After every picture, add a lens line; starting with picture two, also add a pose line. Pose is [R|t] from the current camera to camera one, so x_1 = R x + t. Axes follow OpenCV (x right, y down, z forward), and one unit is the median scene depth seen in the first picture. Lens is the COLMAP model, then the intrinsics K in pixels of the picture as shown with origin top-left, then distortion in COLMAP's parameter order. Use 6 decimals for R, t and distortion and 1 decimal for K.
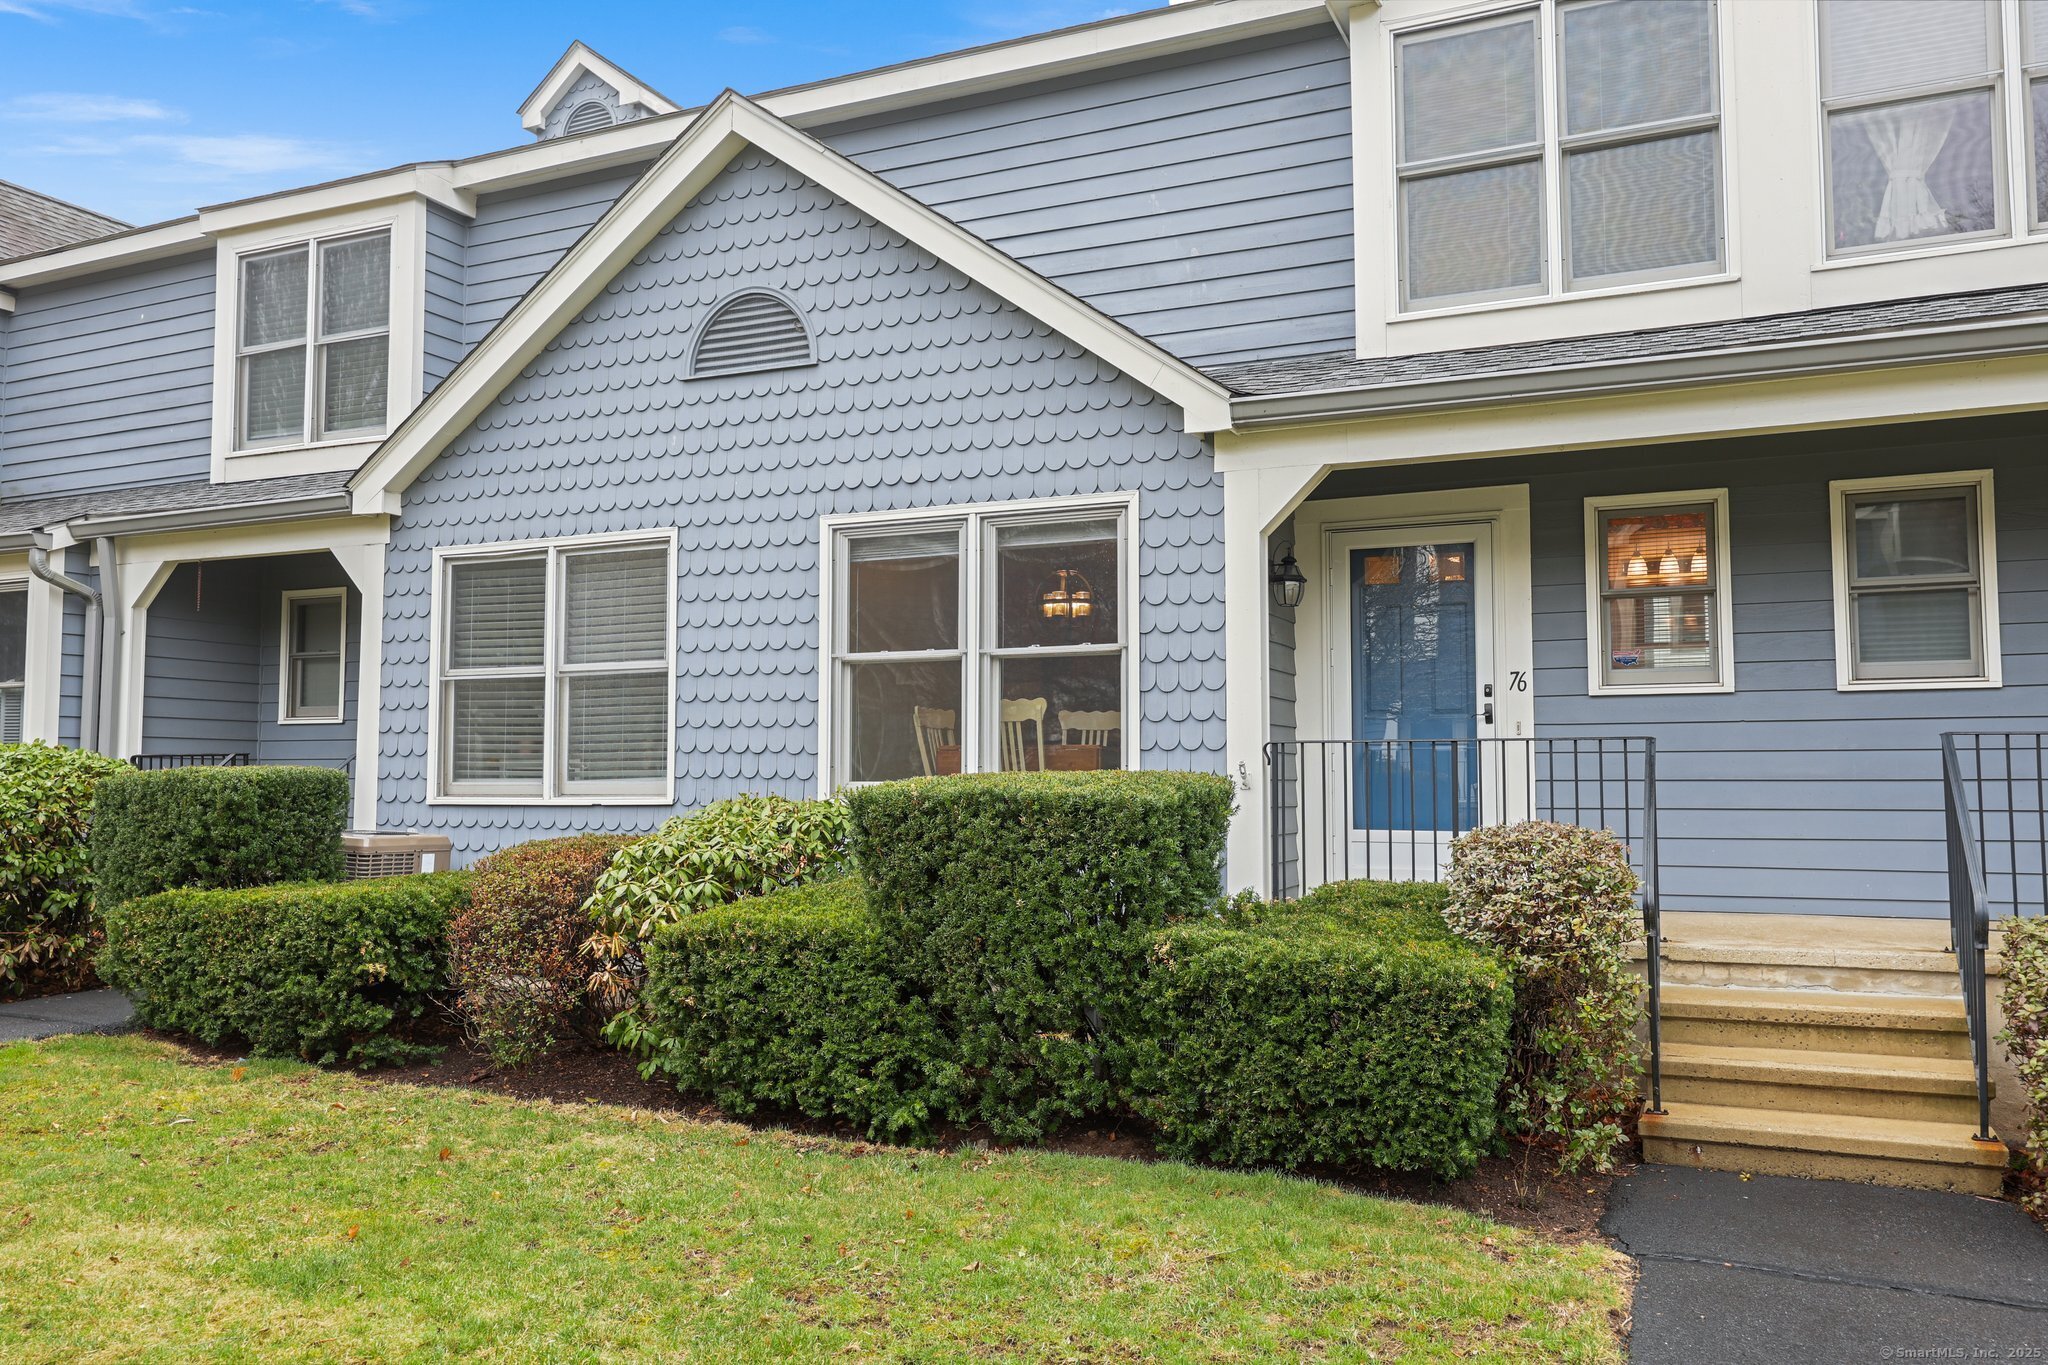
lens RADIAL K [[1528.2, 0, 1024.0], [0, 1528.2, 682.5], [0, 0, 1]] dist [-0.003561, 0.000185]
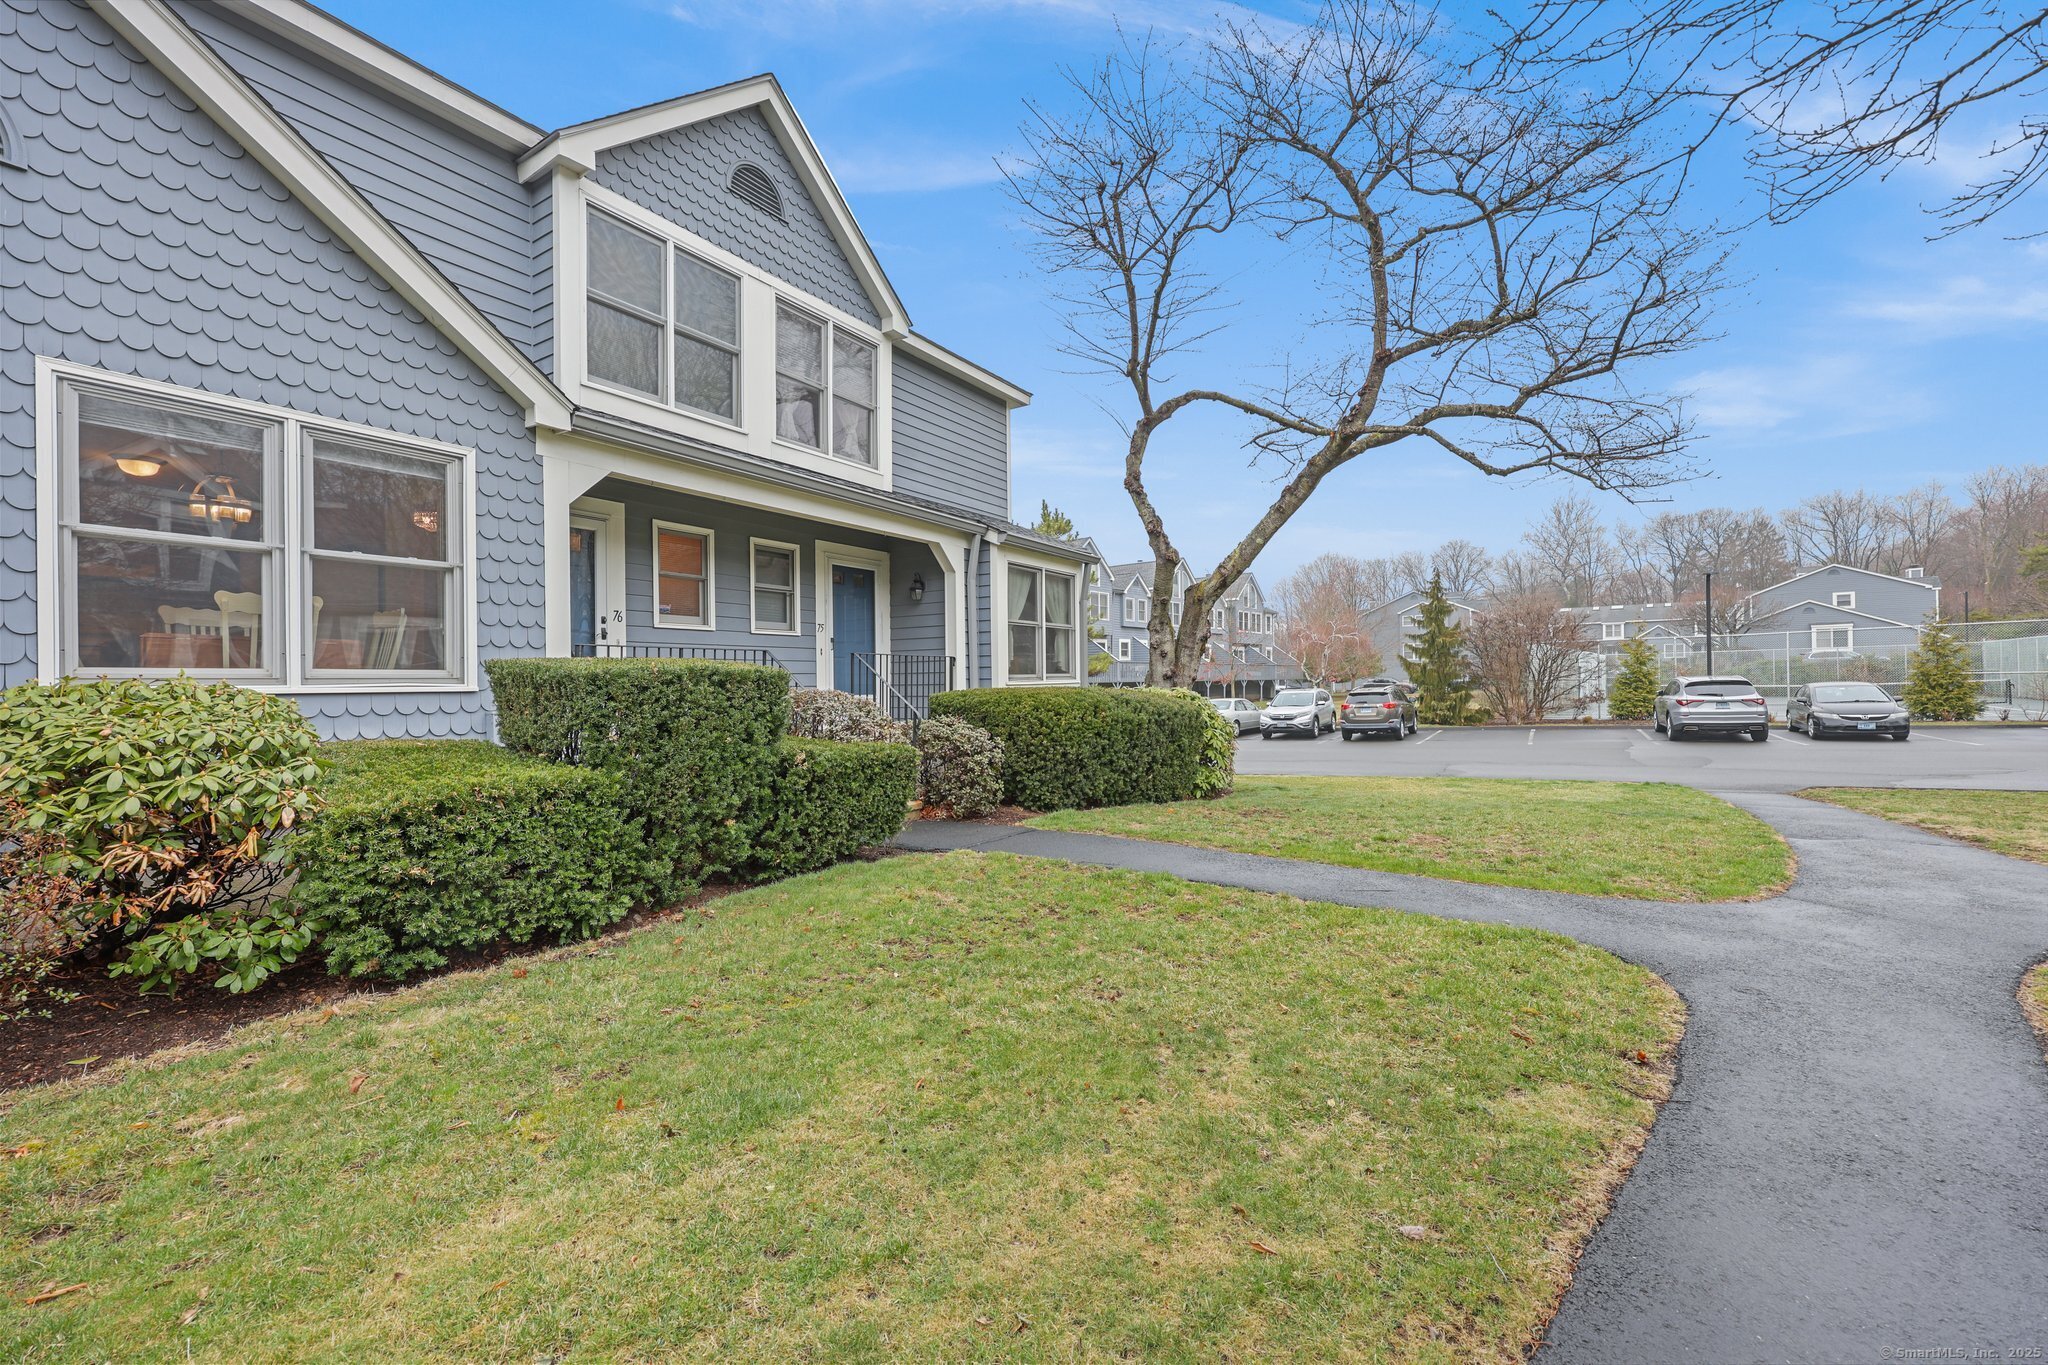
lens RADIAL K [[809.3, 0, 1024.0], [0, 809.3, 682.5], [0, 0, 1]] dist [0.000724, 0.000205]
pose [[0.149451, -0.000468, 0.988769, -0.527720], [-0.051792, 0.998623, 0.008301, 0.043748], [-0.987412, -0.052451, 0.149221, 0.401758]]
